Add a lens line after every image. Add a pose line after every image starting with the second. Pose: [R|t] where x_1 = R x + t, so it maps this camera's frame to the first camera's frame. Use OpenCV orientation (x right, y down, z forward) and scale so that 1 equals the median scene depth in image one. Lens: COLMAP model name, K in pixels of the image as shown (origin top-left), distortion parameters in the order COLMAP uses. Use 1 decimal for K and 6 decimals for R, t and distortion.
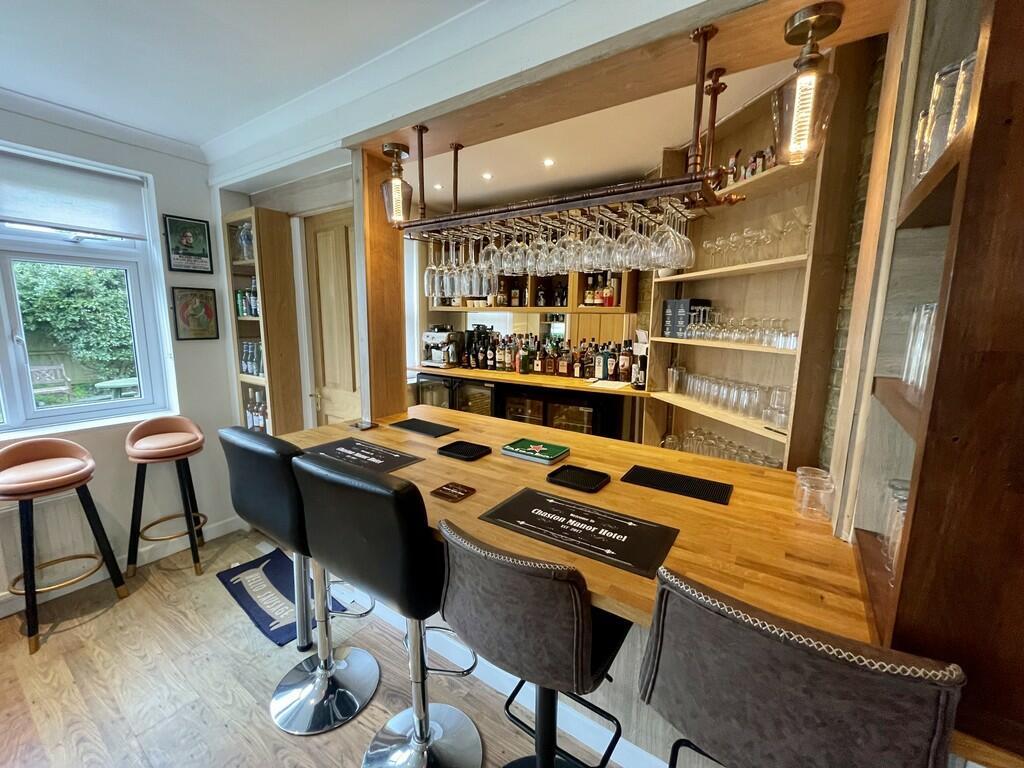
lens RADIAL K [[414.7, 0, 514.9], [0, 414.7, 383.4], [0, 0, 1]] dist [-0.002402, 0.000152]
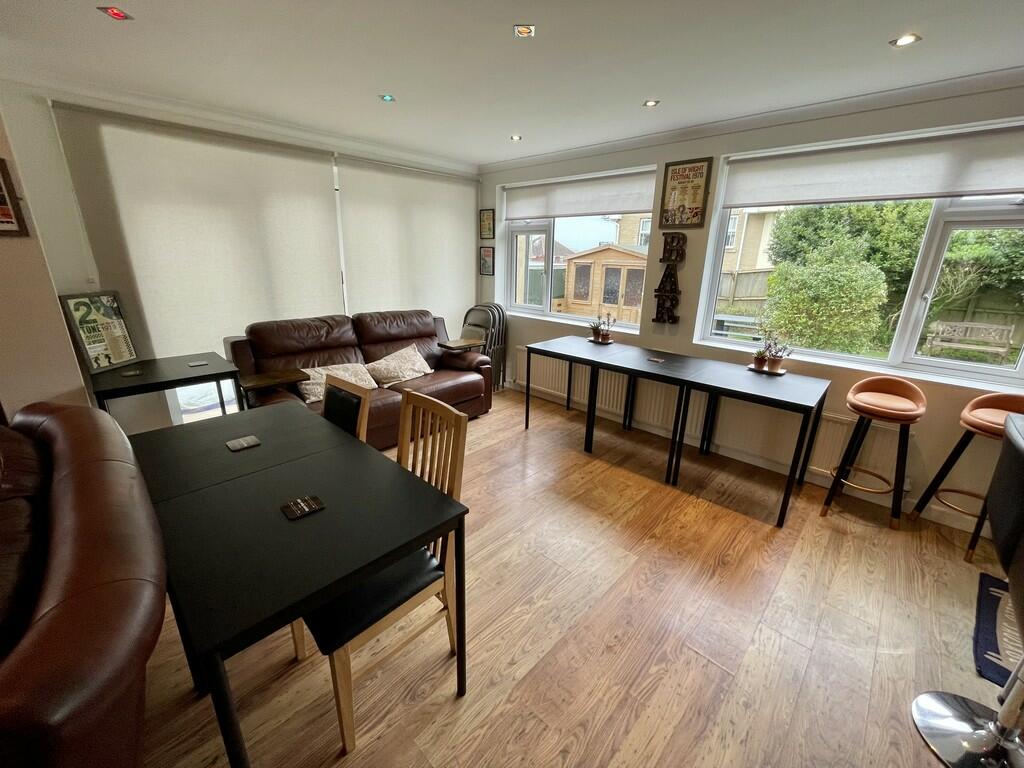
lens RADIAL K [[414.7, 0, 512.4], [0, 414.7, 384.2], [0, 0, 1]] dist [-0.002402, 0.000152]
pose [[-0.162788, 0.279739, -0.946175, 0.214228], [-0.180688, 0.934296, 0.307314, -0.020795], [0.969975, 0.220989, -0.101546, 0.002175]]
